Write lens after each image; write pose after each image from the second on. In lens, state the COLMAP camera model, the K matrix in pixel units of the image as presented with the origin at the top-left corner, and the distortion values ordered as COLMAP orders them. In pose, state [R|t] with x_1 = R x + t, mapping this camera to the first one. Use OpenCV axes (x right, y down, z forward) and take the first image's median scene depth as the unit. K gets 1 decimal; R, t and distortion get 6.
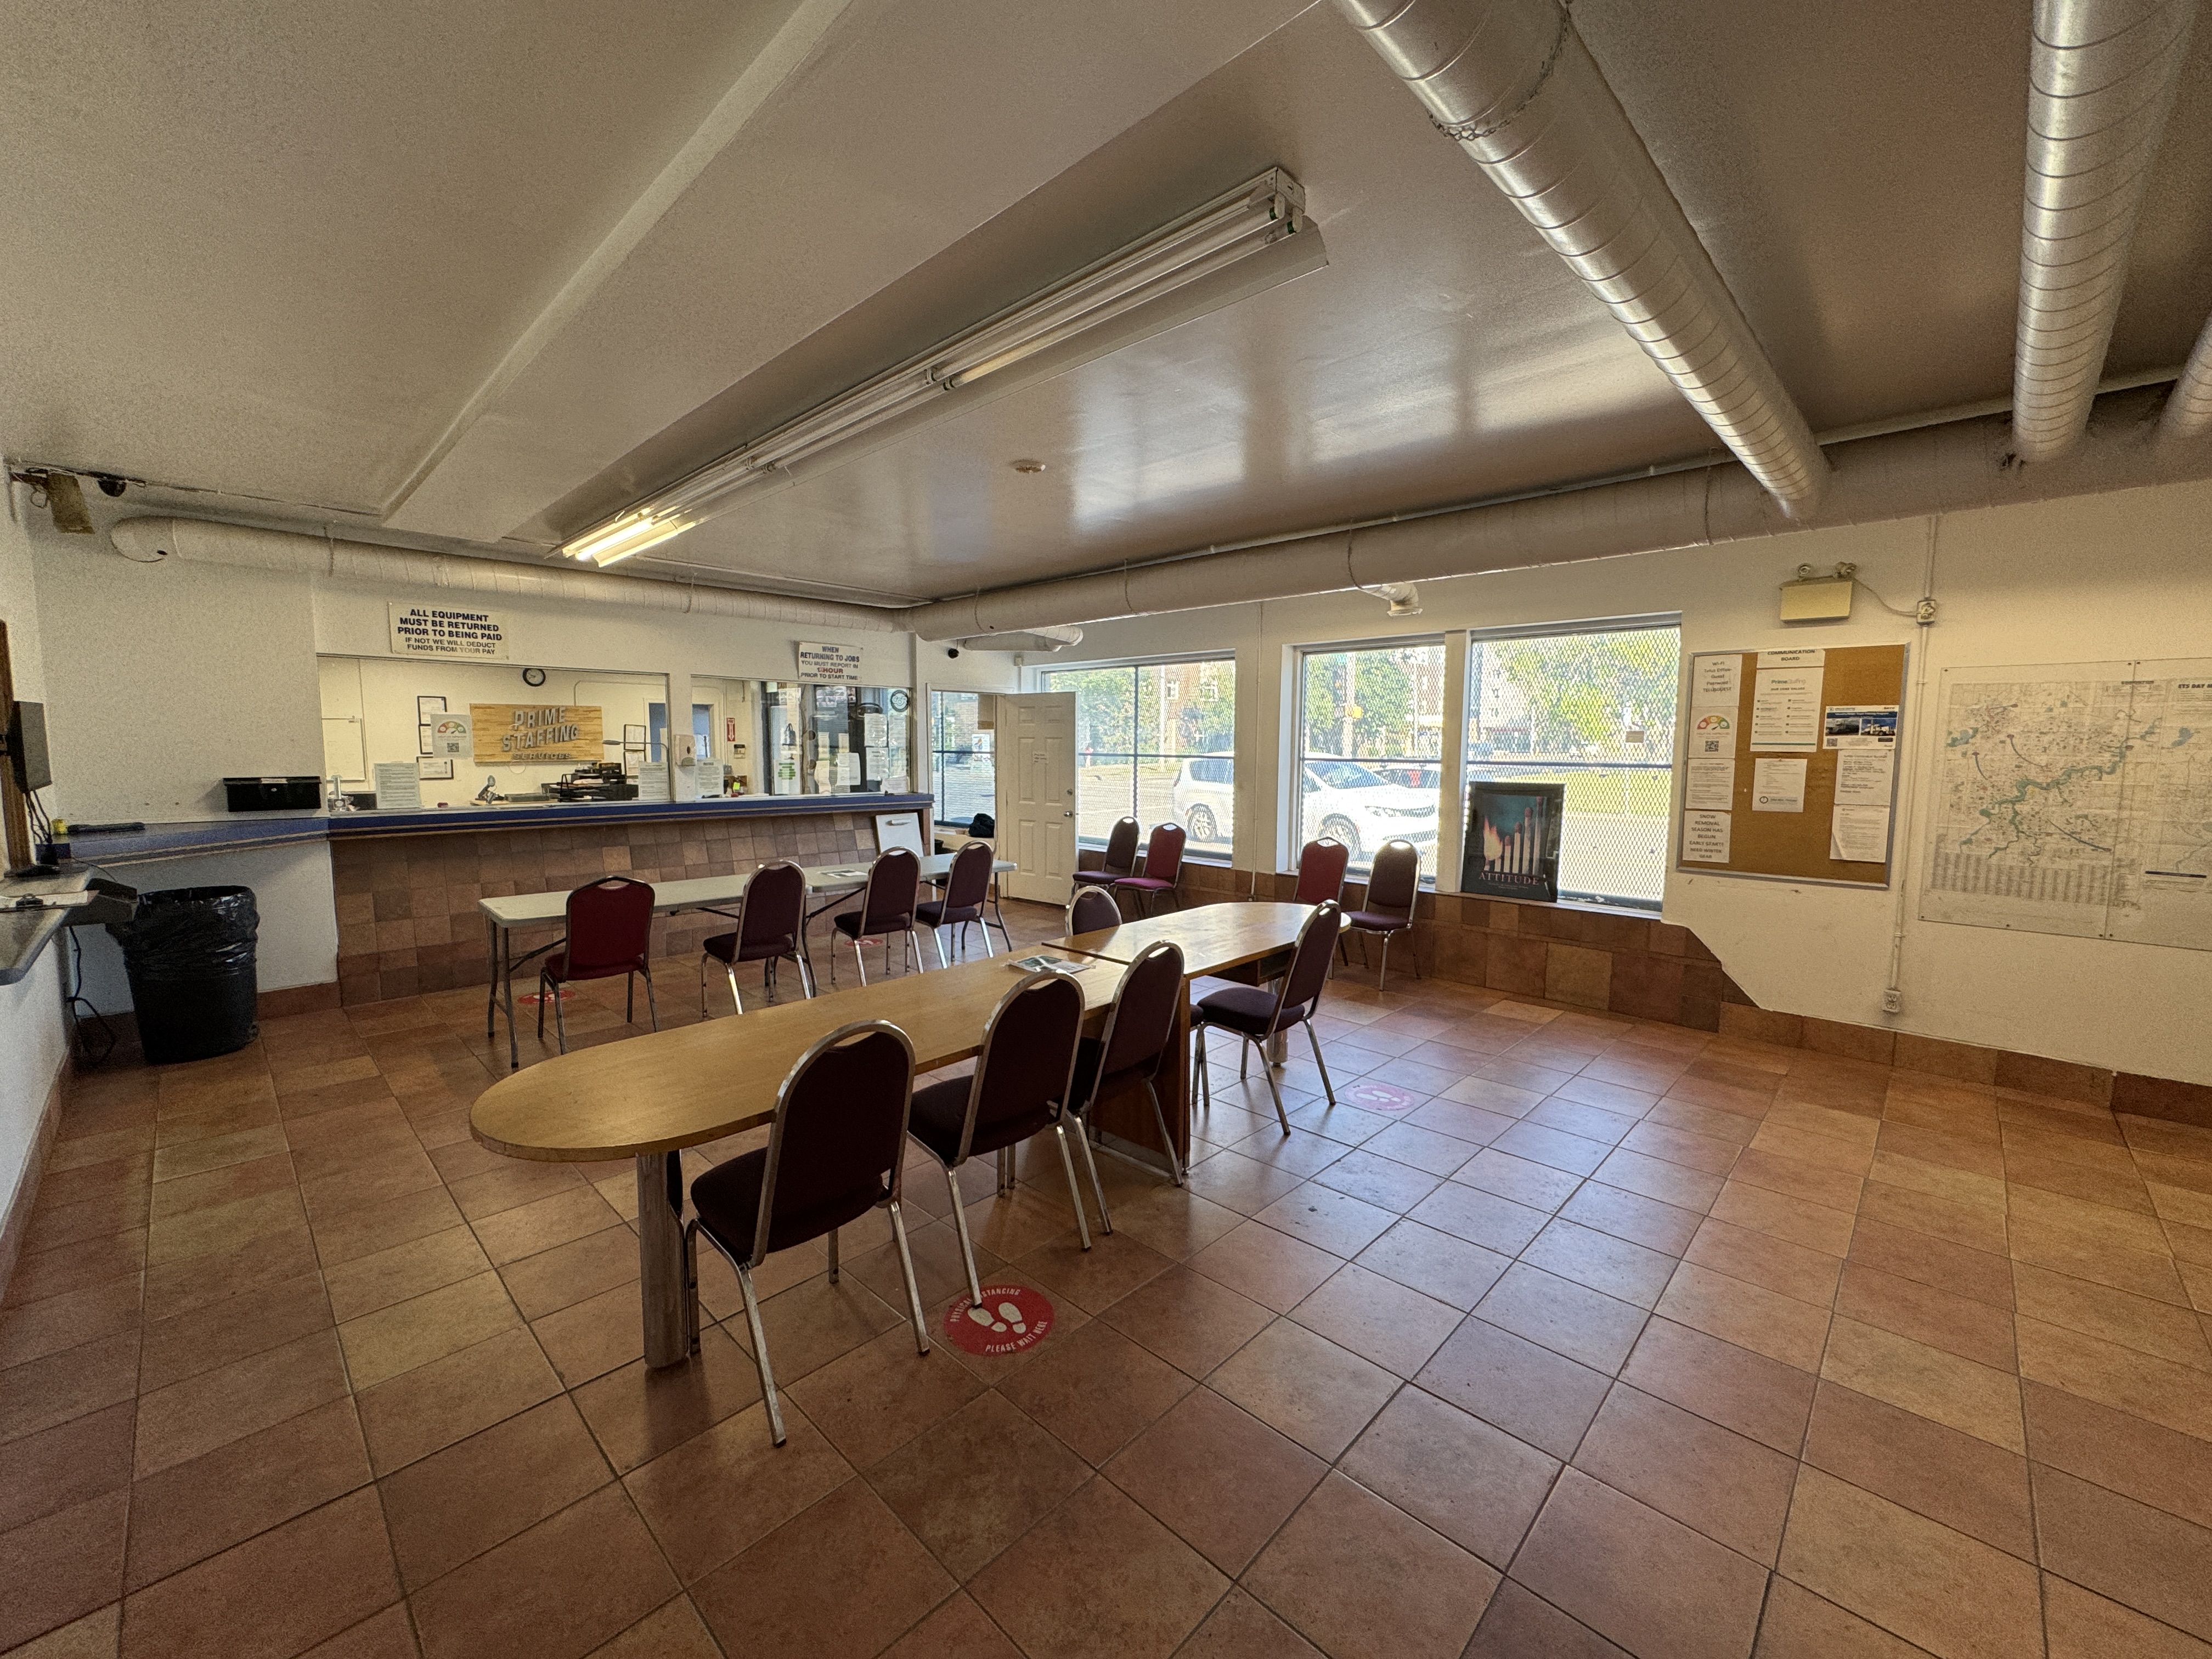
lens RADIAL K [[882.5, 0, 1104.3], [0, 882.5, 830.6], [0, 0, 1]] dist [-0.001591, -0.000068]
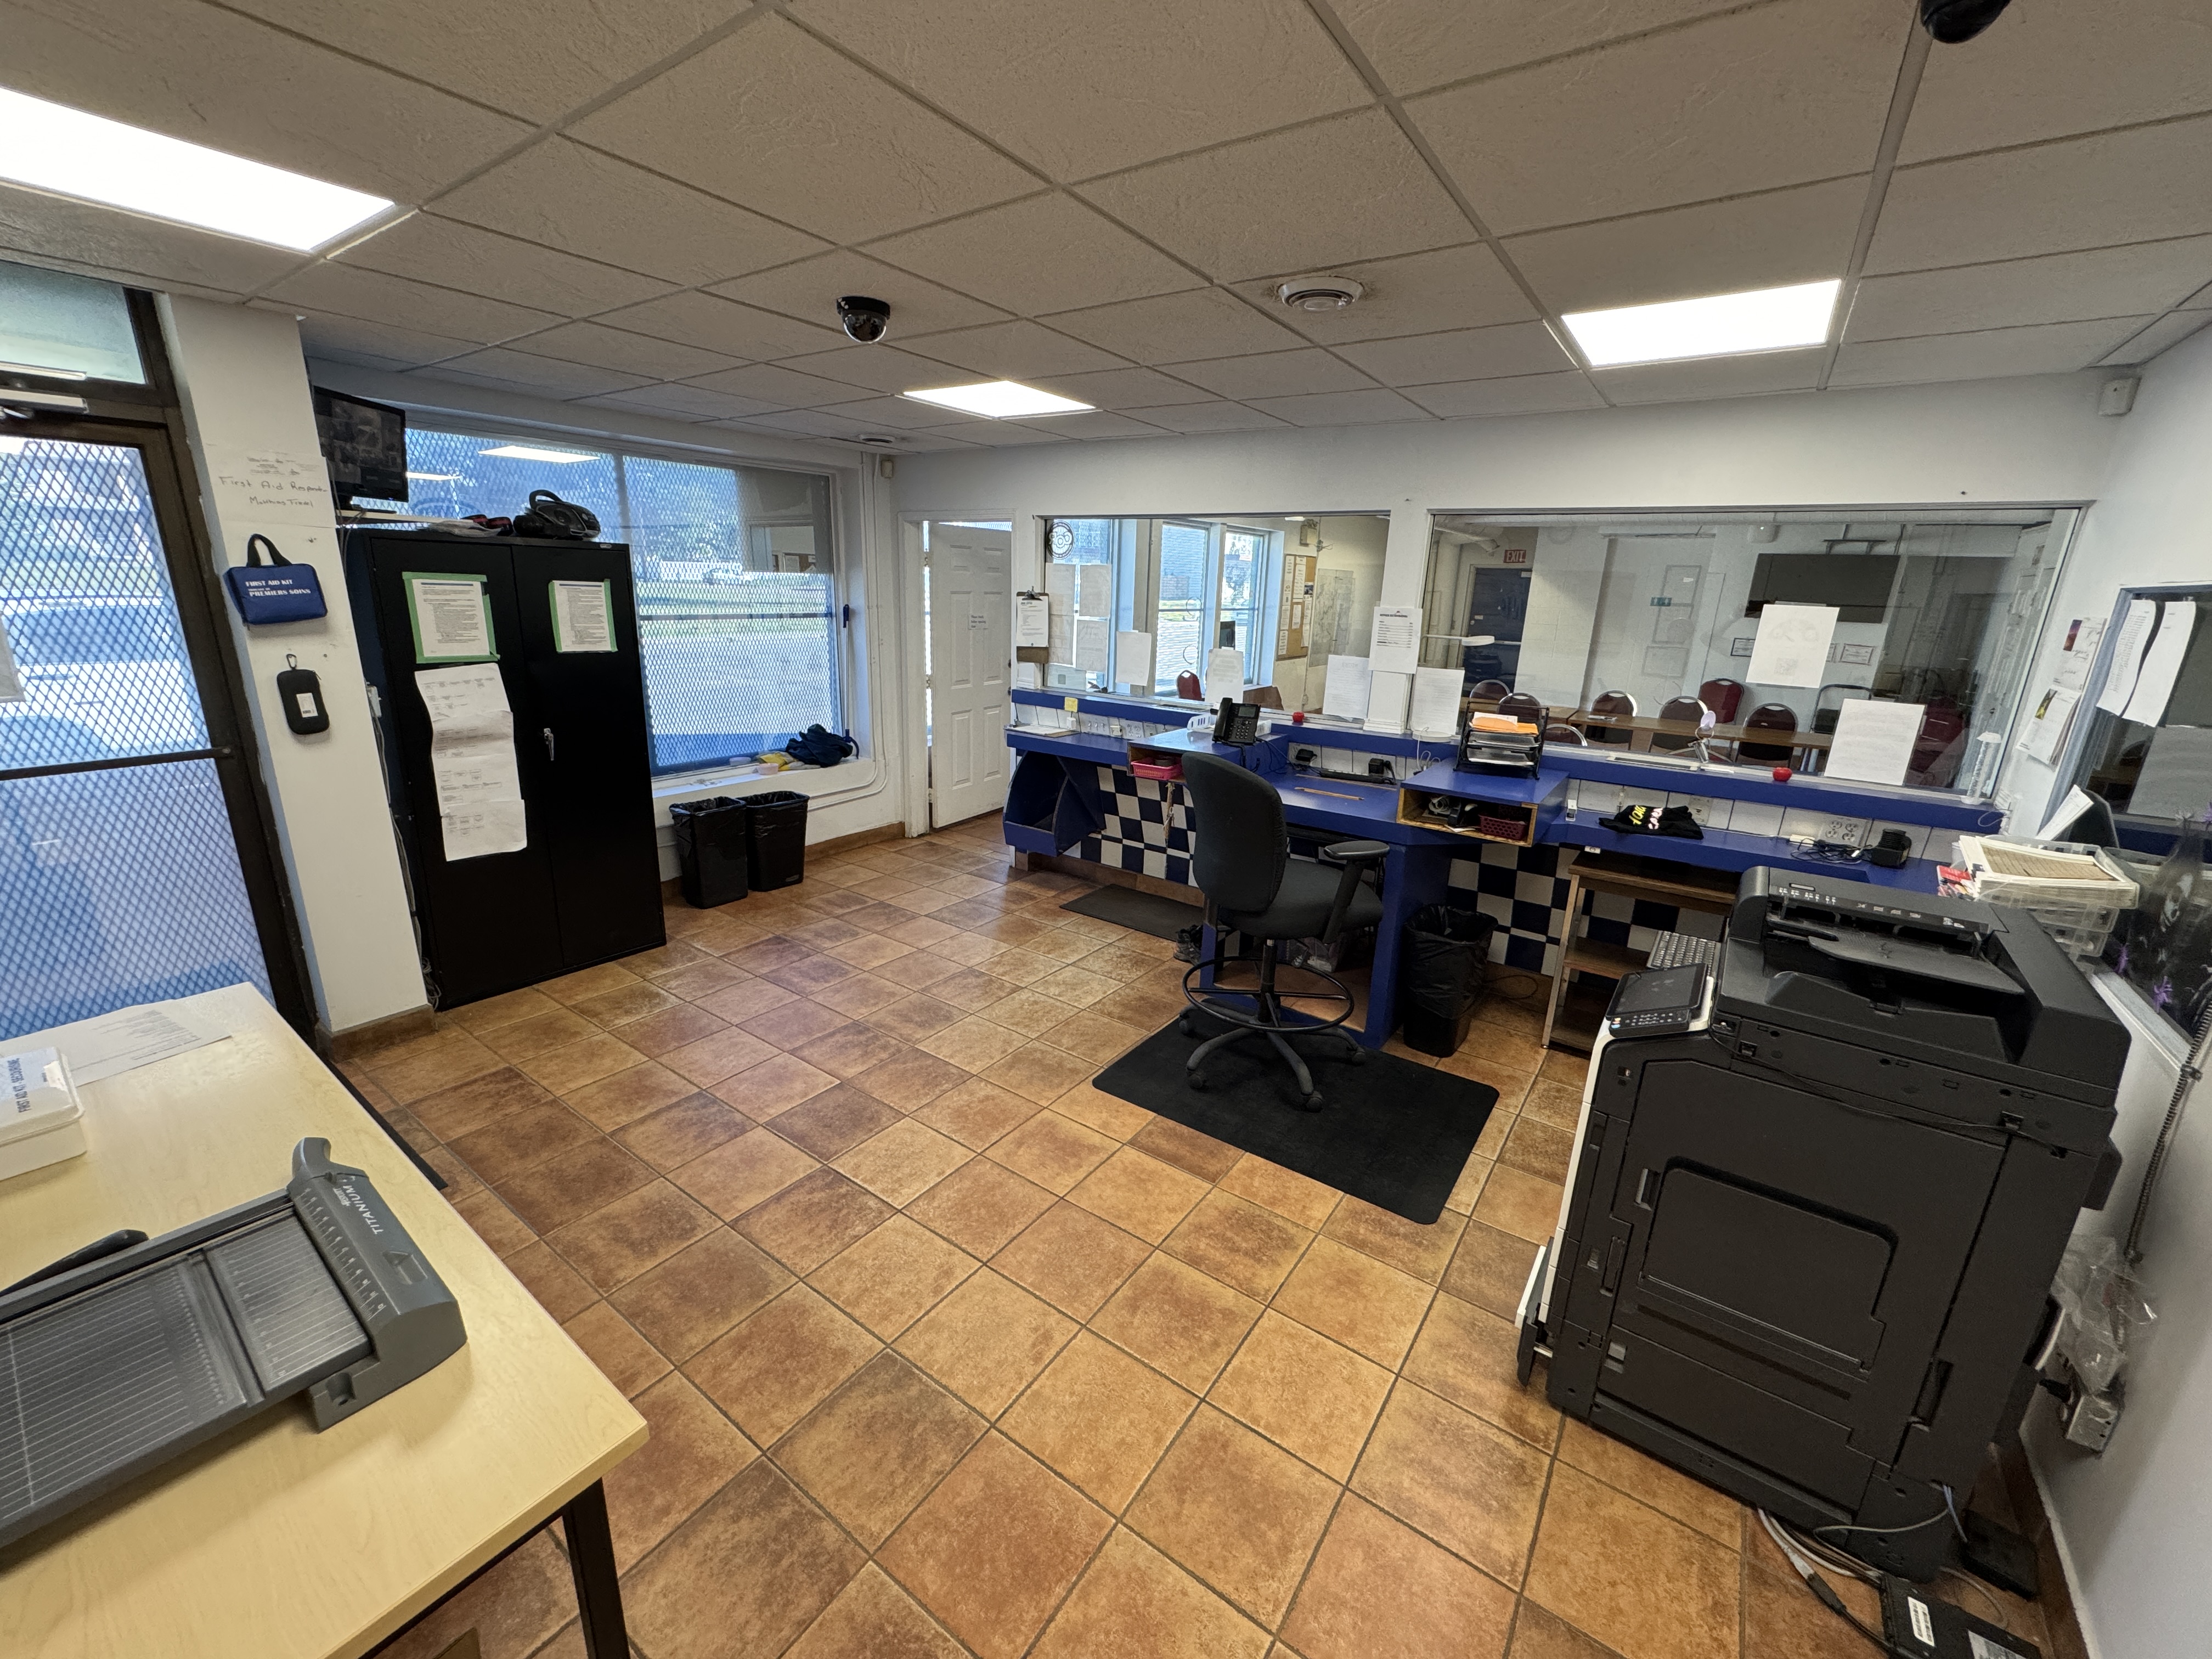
lens RADIAL K [[882.5, 0, 1104.4], [0, 882.5, 829.3], [0, 0, 1]] dist [-0.001591, -0.000068]
pose [[-0.145408, -0.281136, 0.948588, -1.344466], [0.063087, 0.954192, 0.292467, -0.203294], [-0.987358, 0.102371, -0.121011, 1.636472]]
